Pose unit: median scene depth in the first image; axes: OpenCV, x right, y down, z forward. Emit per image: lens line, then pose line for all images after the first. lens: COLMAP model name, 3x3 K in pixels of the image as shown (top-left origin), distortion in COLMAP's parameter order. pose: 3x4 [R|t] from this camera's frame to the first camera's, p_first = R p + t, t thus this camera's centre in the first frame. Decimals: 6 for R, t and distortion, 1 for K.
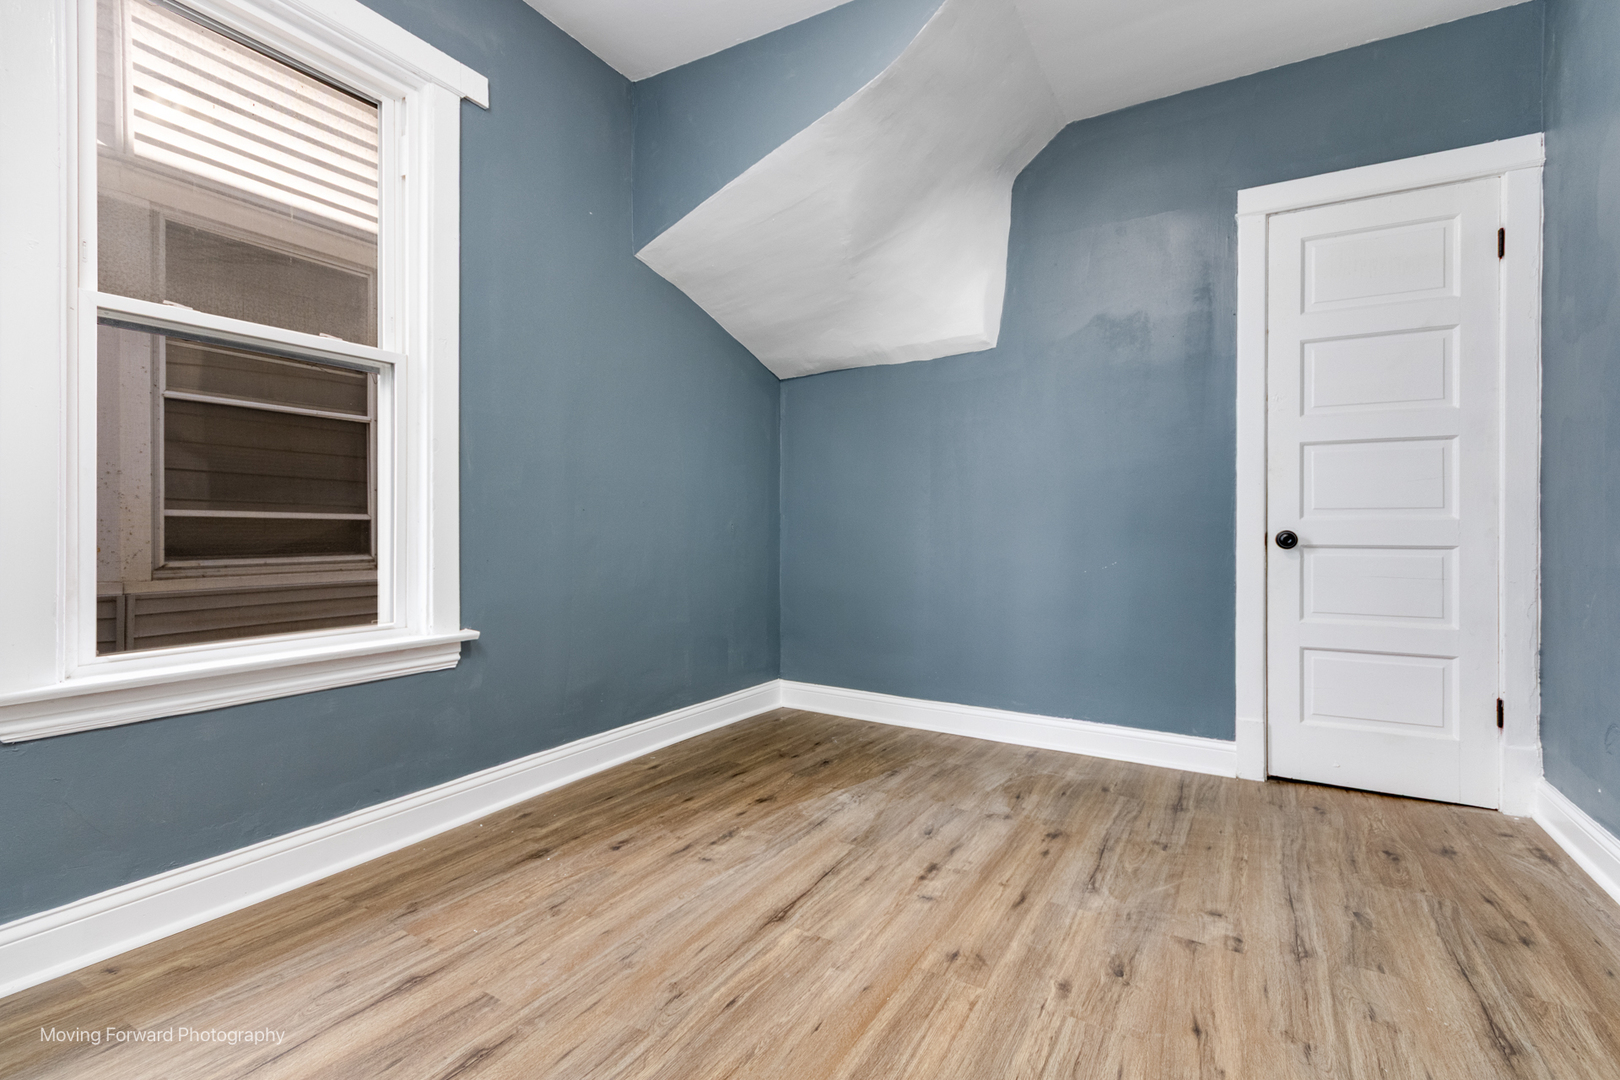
lens RADIAL K [[755.3, 0, 807.7], [0, 755.3, 536.2], [0, 0, 1]] dist [-0.000048, -0.001320]
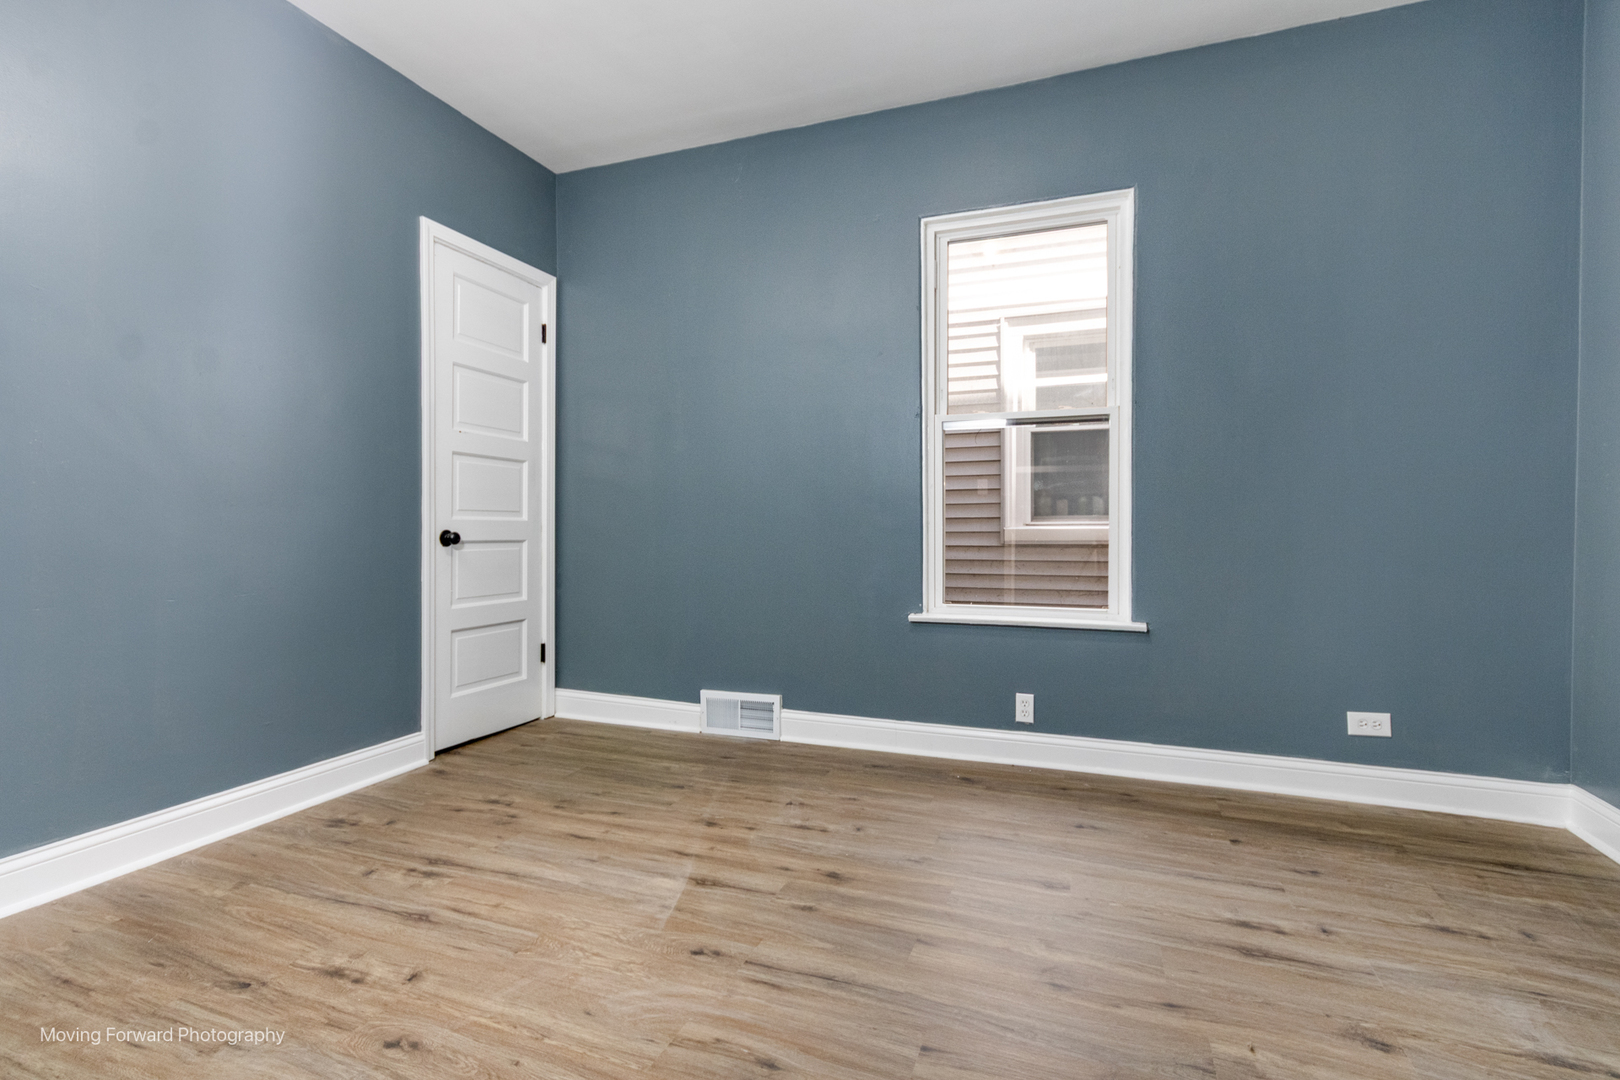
lens RADIAL K [[755.3, 0, 807.6], [0, 755.3, 536.0], [0, 0, 1]] dist [-0.000048, -0.001320]
pose [[-0.157982, -0.003870, 0.987434, -0.550280], [0.004652, 0.999978, 0.004663, -0.000121], [-0.987431, 0.005330, -0.157960, 0.666449]]
